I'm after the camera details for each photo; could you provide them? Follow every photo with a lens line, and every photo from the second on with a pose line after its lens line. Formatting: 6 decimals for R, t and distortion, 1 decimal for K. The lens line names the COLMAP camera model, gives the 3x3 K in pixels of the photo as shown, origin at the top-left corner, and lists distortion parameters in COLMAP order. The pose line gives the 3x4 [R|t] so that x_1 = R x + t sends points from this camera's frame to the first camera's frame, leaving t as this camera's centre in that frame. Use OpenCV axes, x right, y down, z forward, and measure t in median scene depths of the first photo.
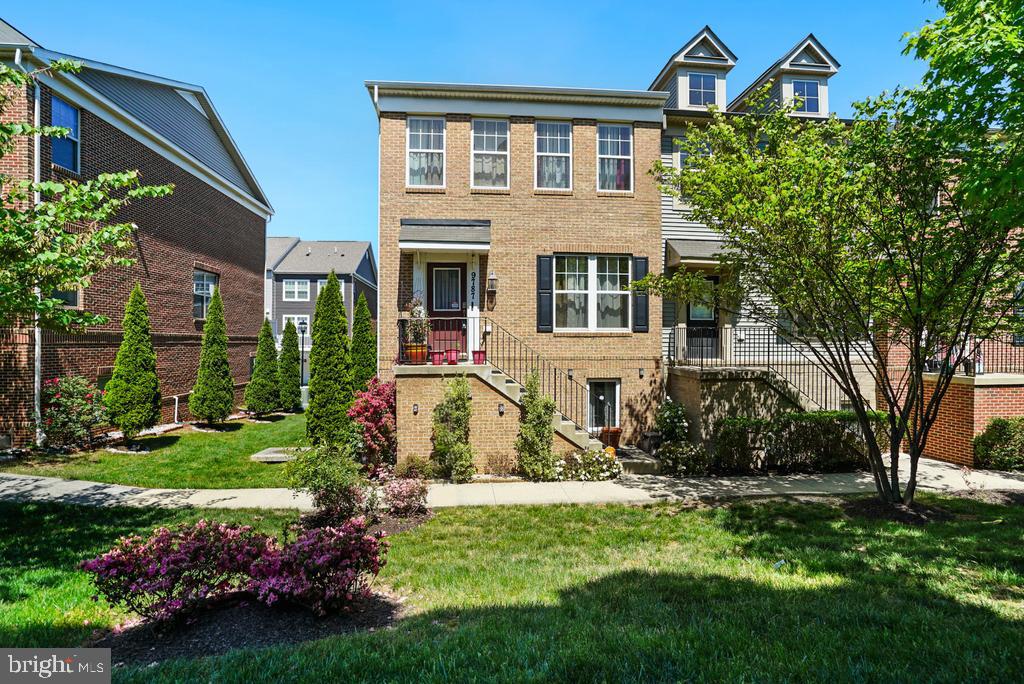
lens RADIAL K [[486.7, 0, 506.4], [0, 486.7, 346.0], [0, 0, 1]] dist [-0.060500, 0.022656]
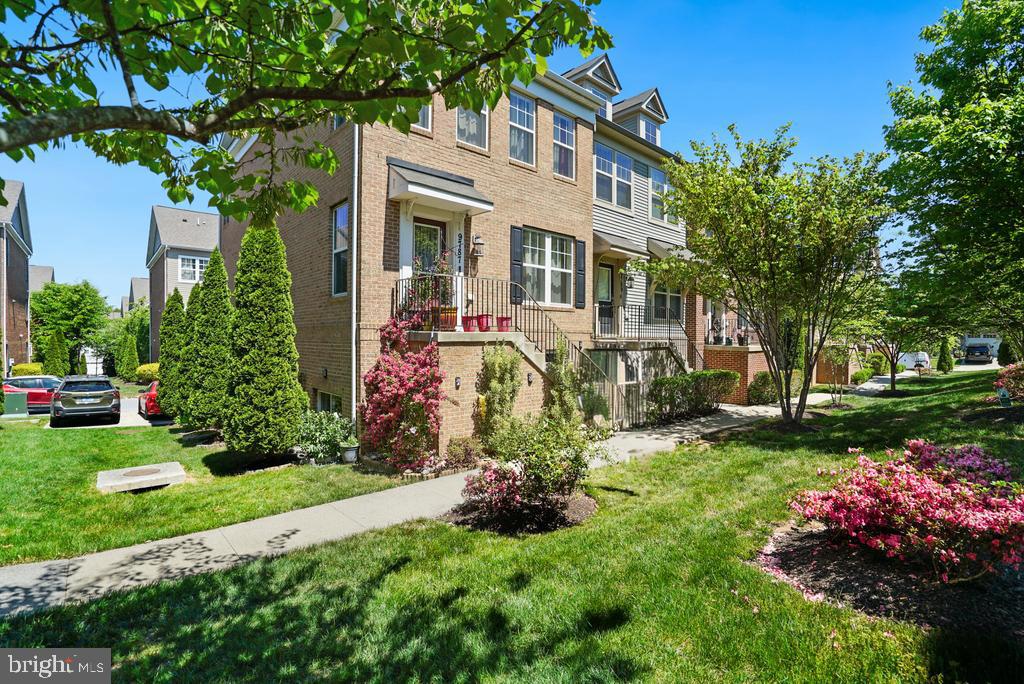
lens RADIAL K [[475.6, 0, 504.1], [0, 475.6, 341.7], [0, 0, 1]] dist [-0.070314, 0.030626]
pose [[0.798125, 0.000337, 0.602492, -0.527233], [-0.000547, 1.000000, 0.000165, 0.049132], [-0.602492, -0.000462, 0.798125, 0.243449]]
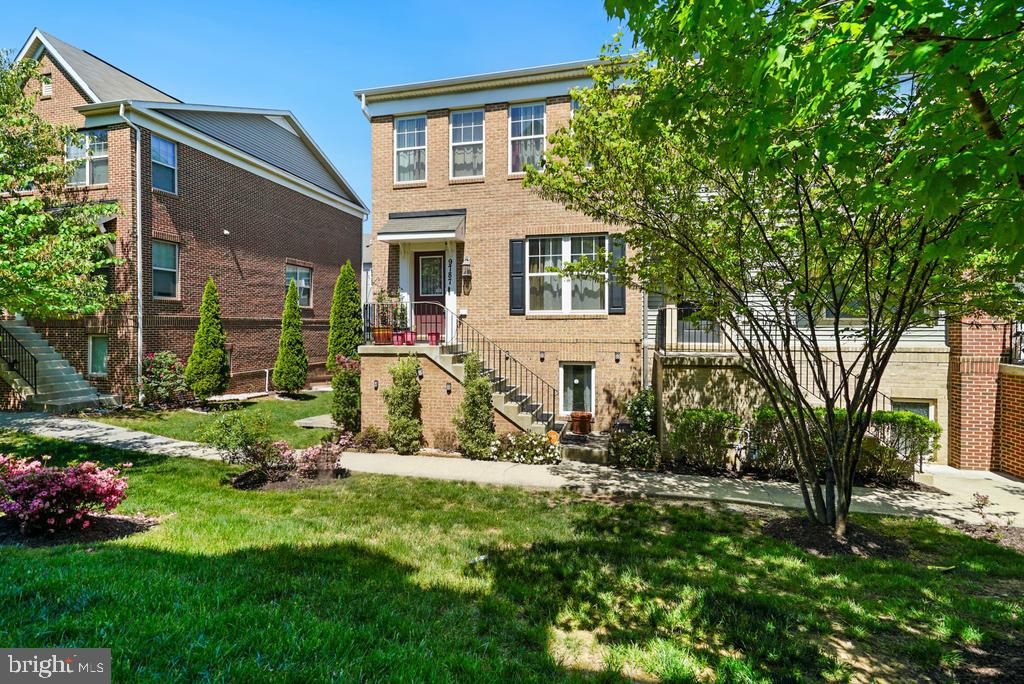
lens RADIAL K [[473.1, 0, 508.6], [0, 473.1, 330.6], [0, 0, 1]] dist [0.000540, 0.000074]
pose [[0.951272, 0.002532, -0.308343, 0.369424], [-0.002225, 0.999997, 0.001348, 0.003166], [0.308345, -0.000597, 0.951274, 0.052244]]
